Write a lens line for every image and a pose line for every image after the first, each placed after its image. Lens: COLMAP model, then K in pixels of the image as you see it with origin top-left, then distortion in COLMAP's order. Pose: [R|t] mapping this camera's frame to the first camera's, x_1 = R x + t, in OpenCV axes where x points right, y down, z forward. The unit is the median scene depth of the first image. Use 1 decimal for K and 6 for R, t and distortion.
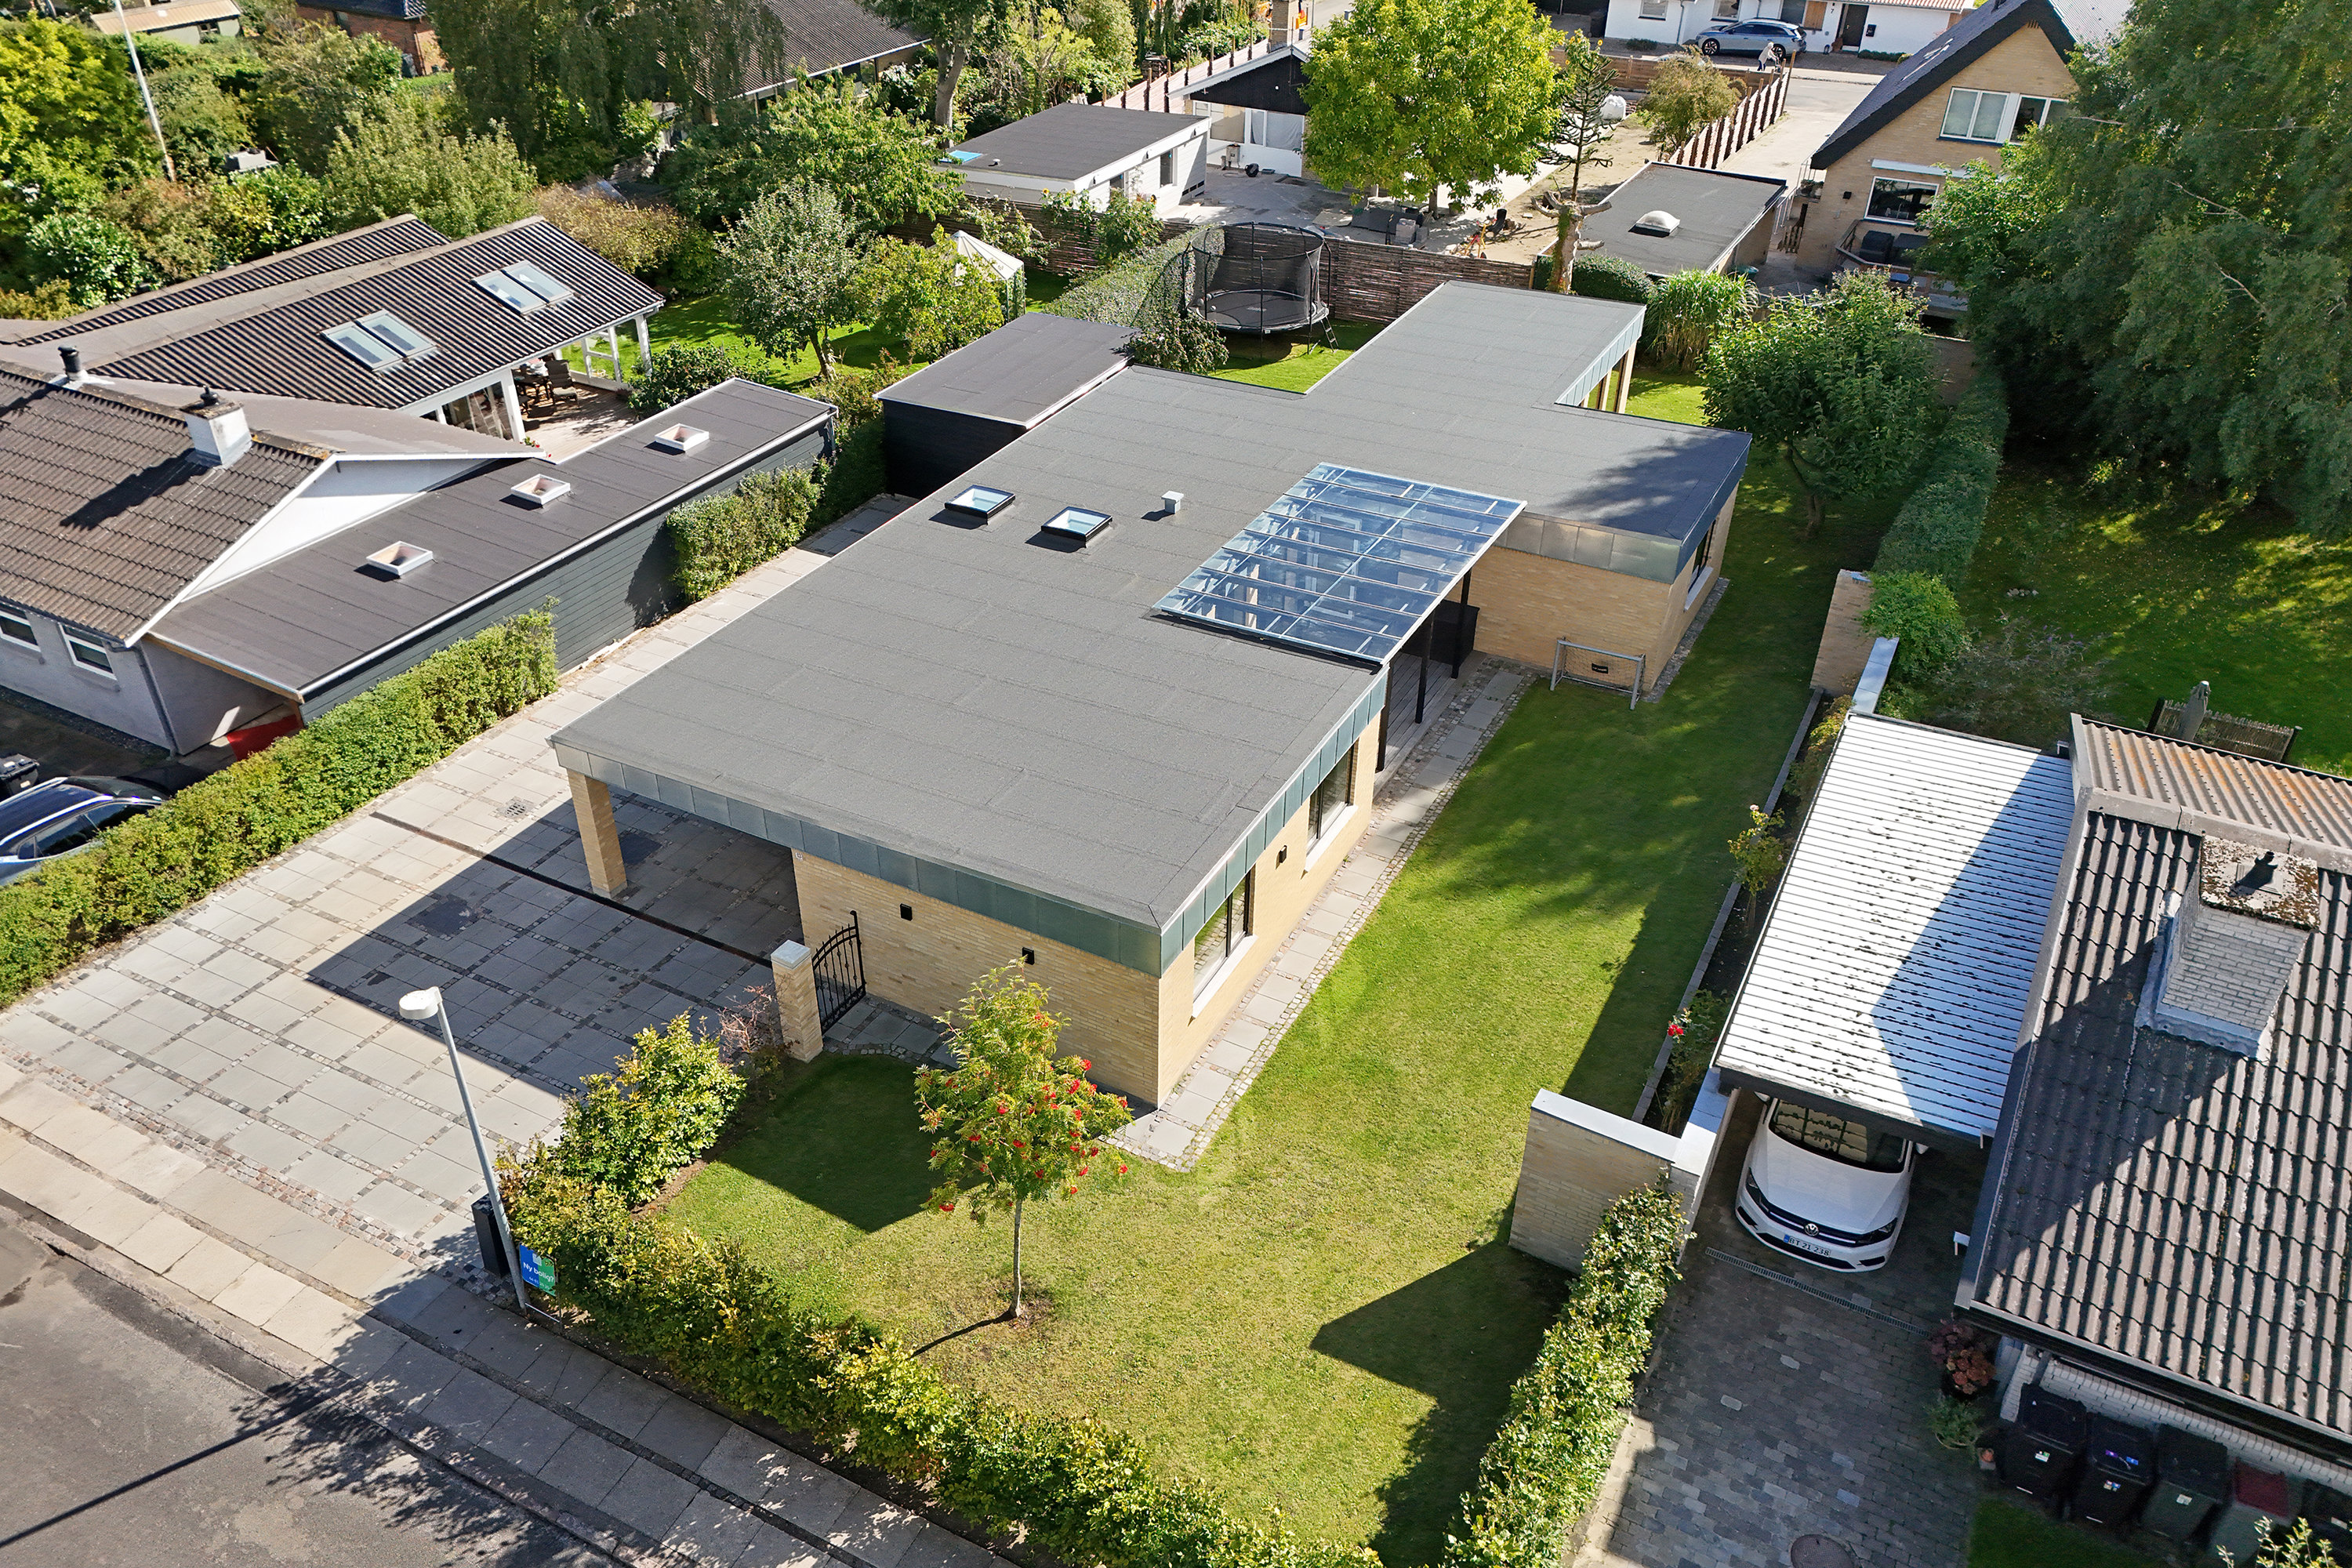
lens RADIAL K [[1721.4, 0, 1174.5], [0, 1721.4, 788.5], [0, 0, 1]] dist [0.065371, -0.050591]
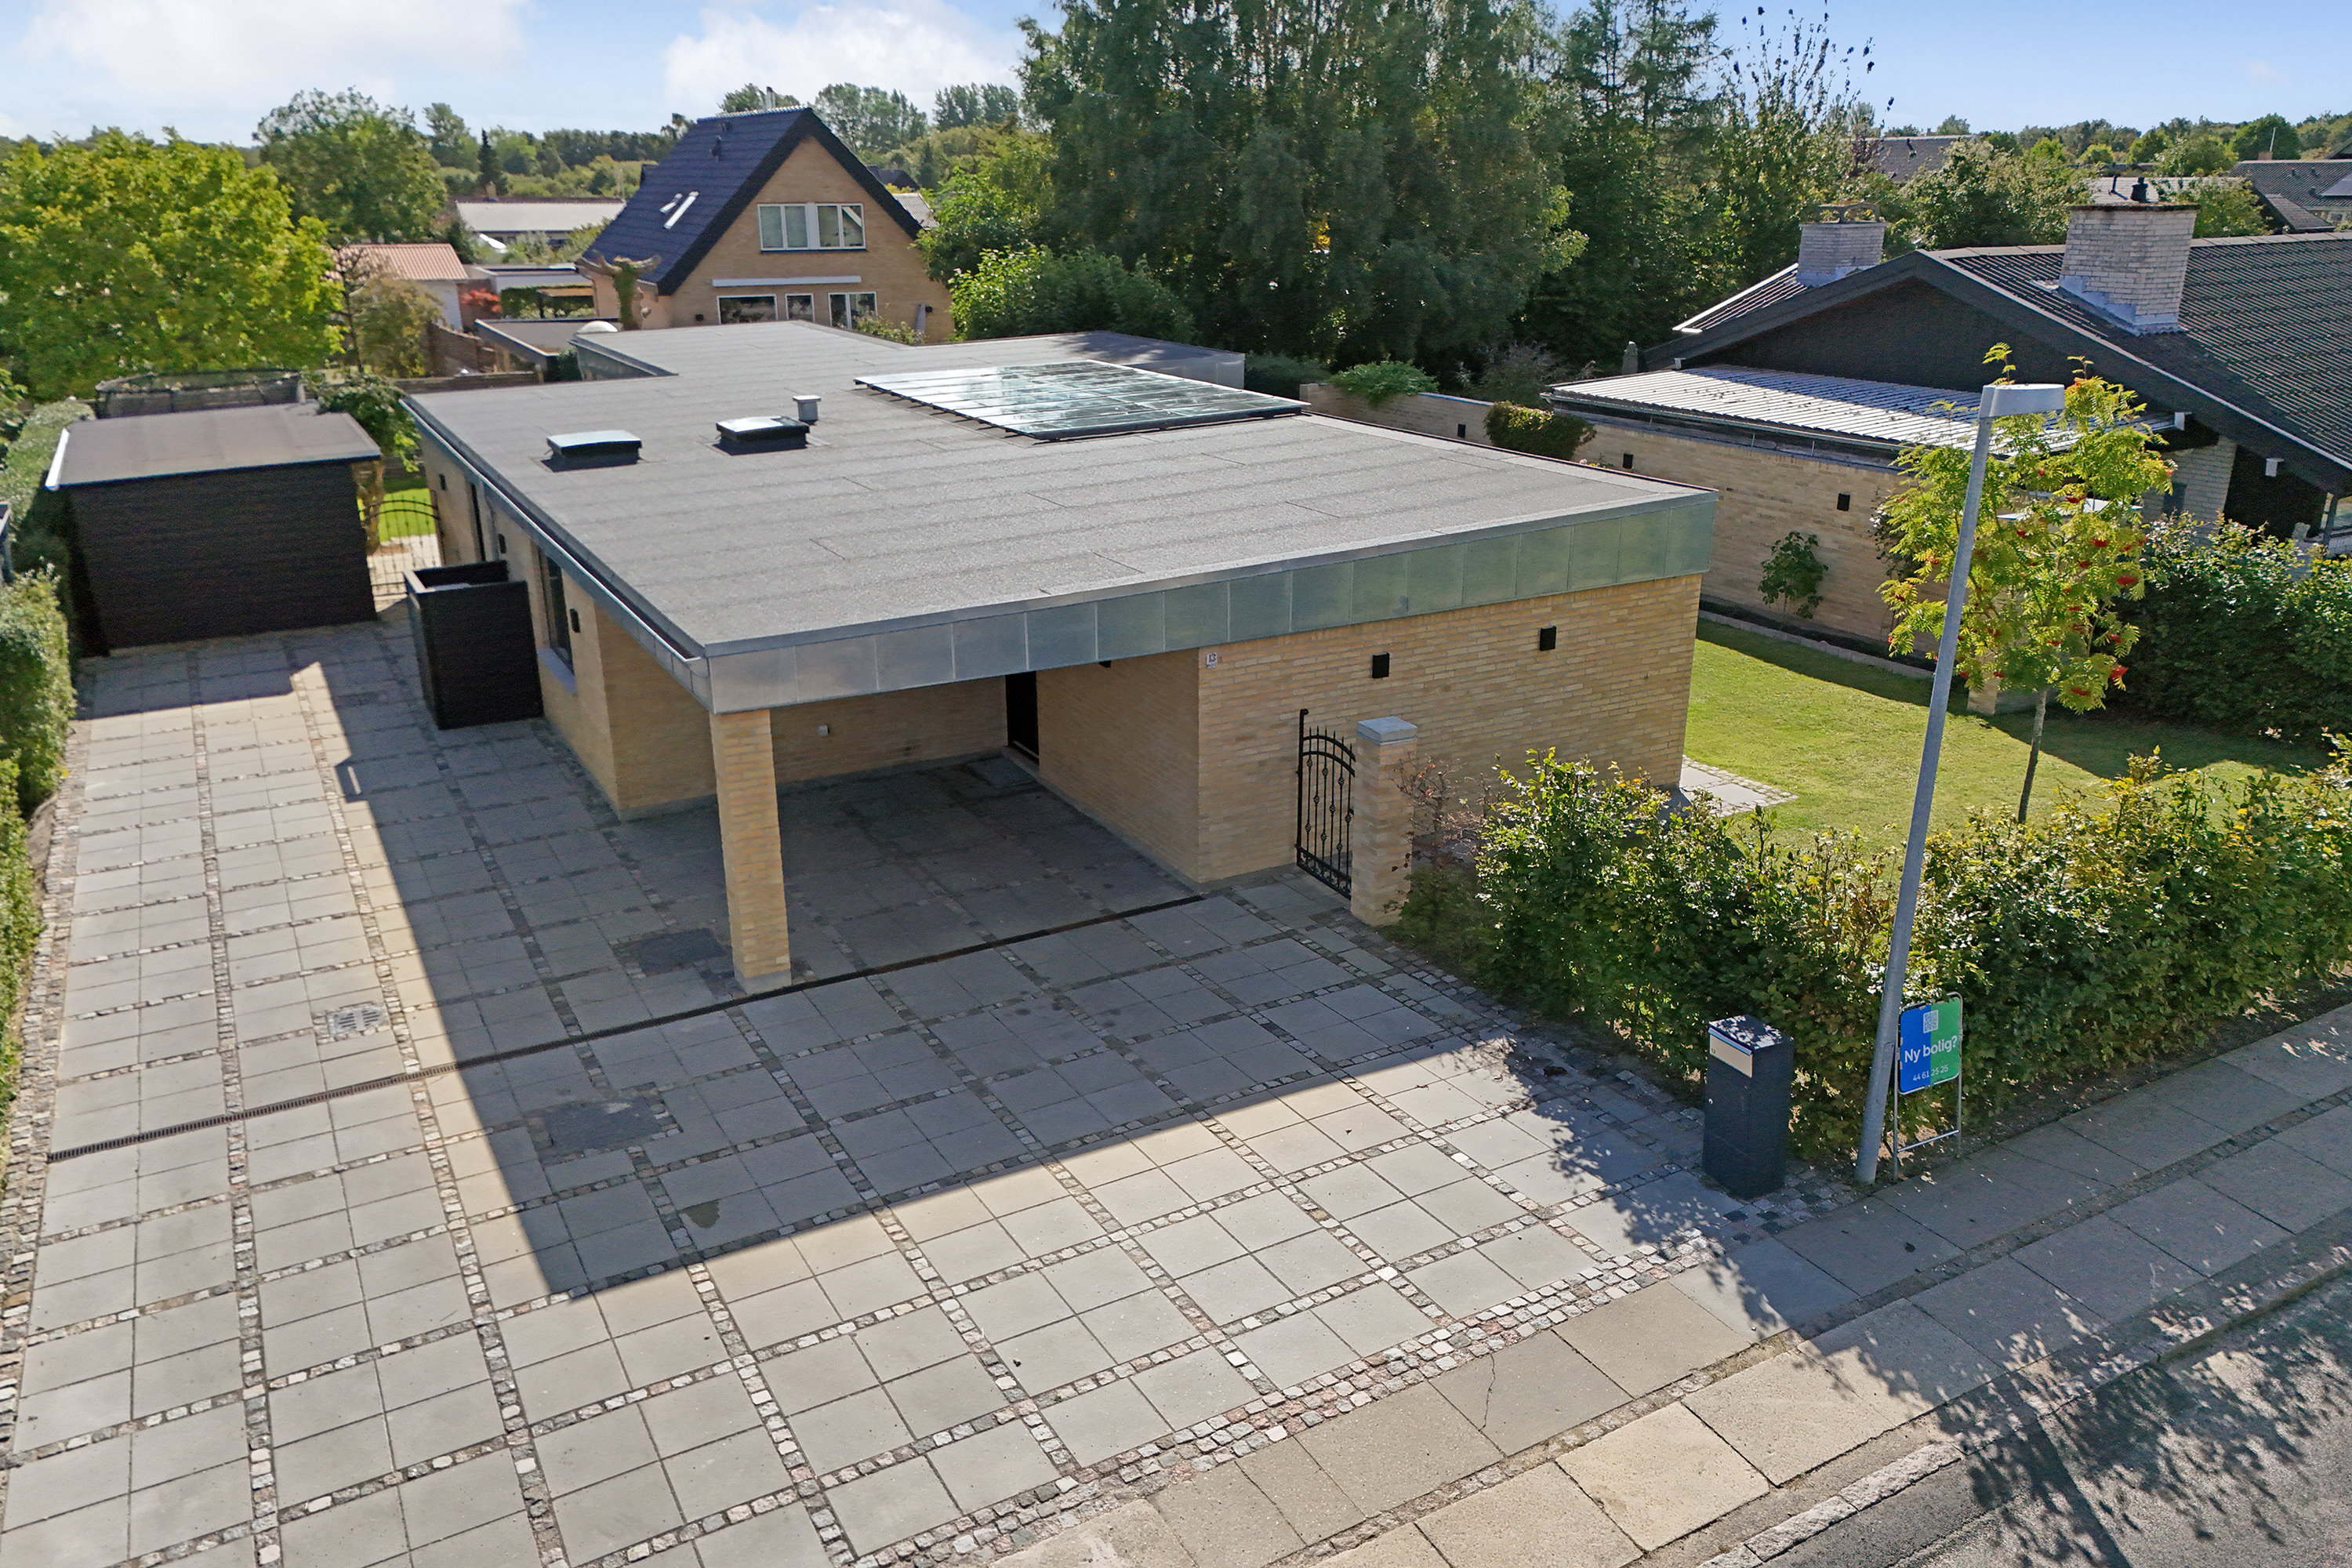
lens RADIAL K [[1721.4, 0, 1180.3], [0, 1721.4, 791.3], [0, 0, 1]] dist [0.065371, -0.050591]
pose [[0.548064, -0.294770, 0.782775, -0.847798], [0.476656, 0.879086, -0.002695, 0.091424], [-0.687332, 0.374591, 0.622299, 0.749324]]
